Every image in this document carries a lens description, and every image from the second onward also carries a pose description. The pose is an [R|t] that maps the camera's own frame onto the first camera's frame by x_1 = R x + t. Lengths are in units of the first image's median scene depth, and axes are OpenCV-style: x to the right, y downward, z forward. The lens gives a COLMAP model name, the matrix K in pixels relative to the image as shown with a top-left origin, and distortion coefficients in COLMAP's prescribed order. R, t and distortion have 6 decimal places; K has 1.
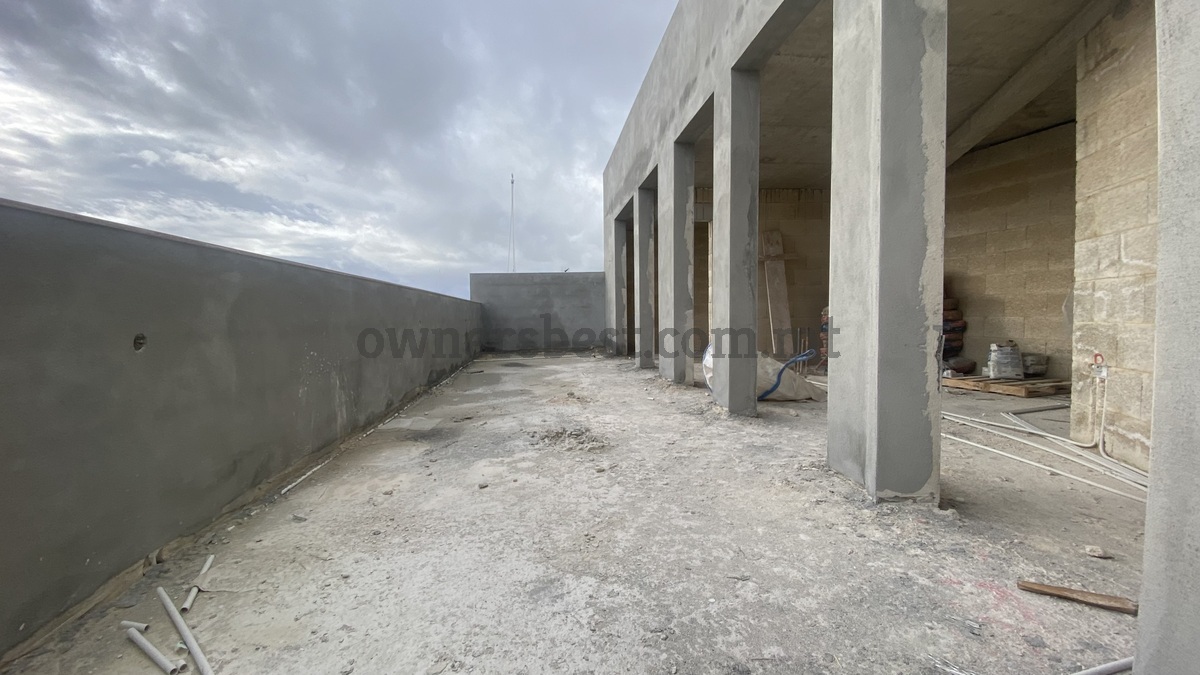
lens RADIAL K [[471.9, 0, 604.7], [0, 471.9, 336.9], [0, 0, 1]] dist [0.005826, -0.012116]
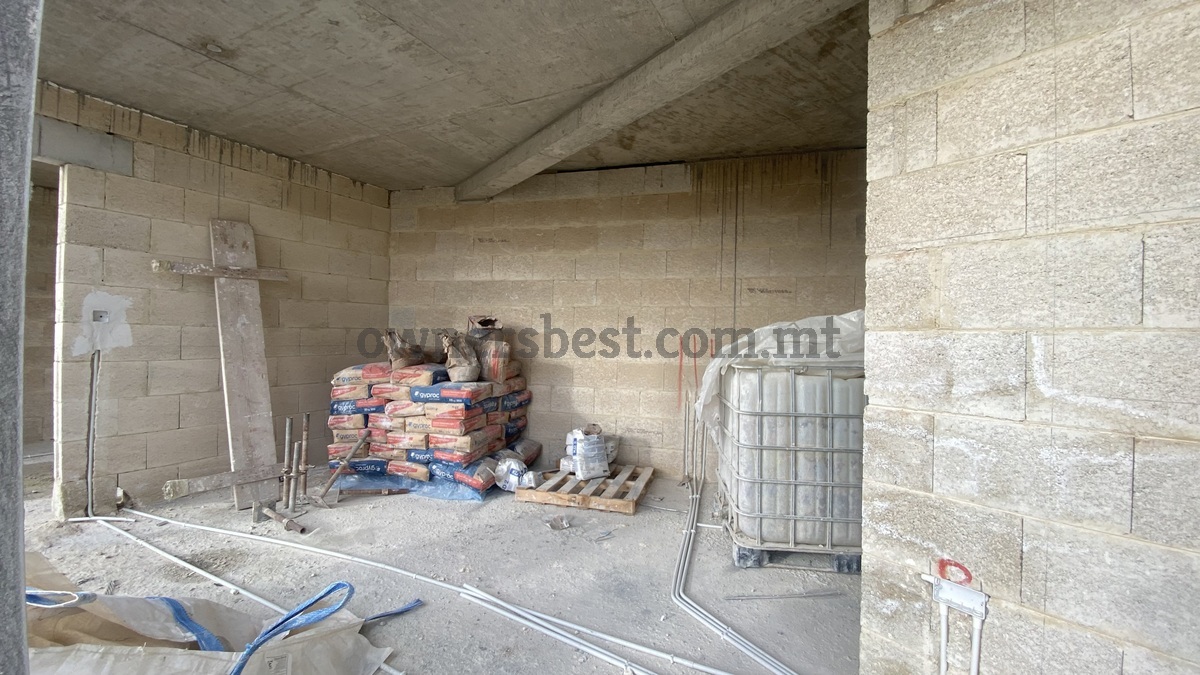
lens RADIAL K [[471.9, 0, 602.9], [0, 471.9, 340.1], [0, 0, 1]] dist [0.005826, -0.012116]
pose [[0.556960, 0.023428, 0.830209, 0.407516], [0.011625, 0.999284, -0.035998, -0.185006], [-0.830458, 0.029701, 0.556289, 1.002708]]
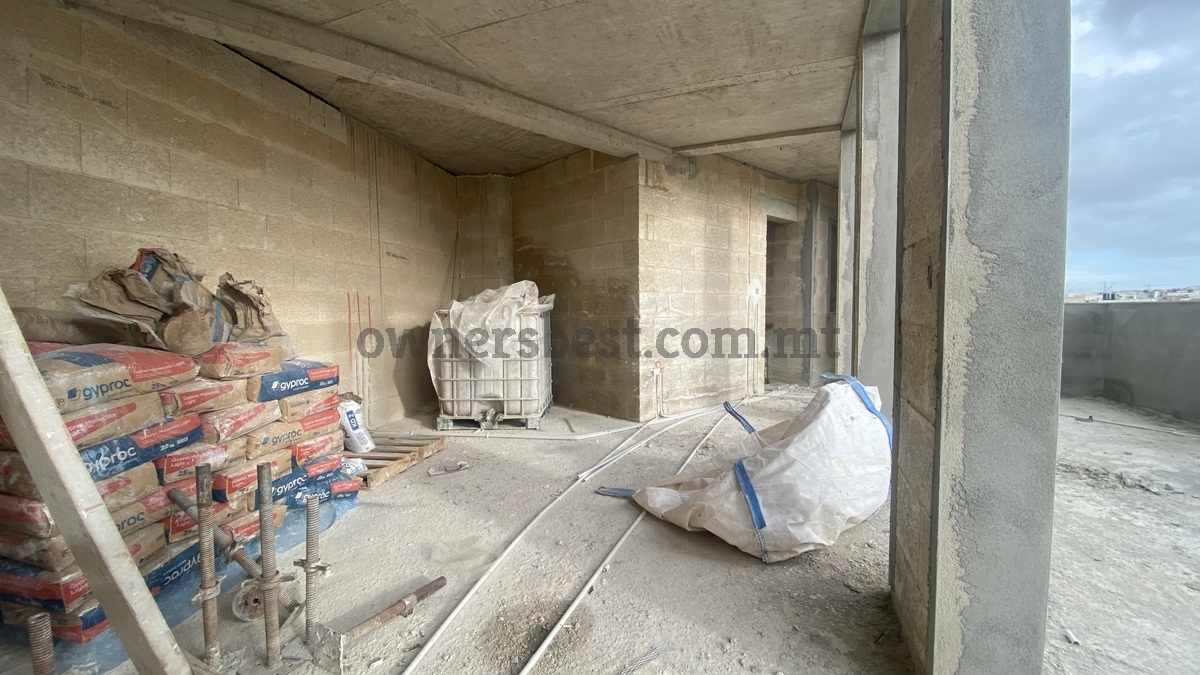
lens RADIAL K [[486.1, 0, 603.7], [0, 486.1, 340.0], [0, 0, 1]] dist [-0.016242, -0.002839]
pose [[-0.878930, -0.005921, 0.476914, 0.380949], [0.043709, 0.994715, 0.092903, -0.209081], [-0.474944, 0.102501, -0.874026, 2.571170]]
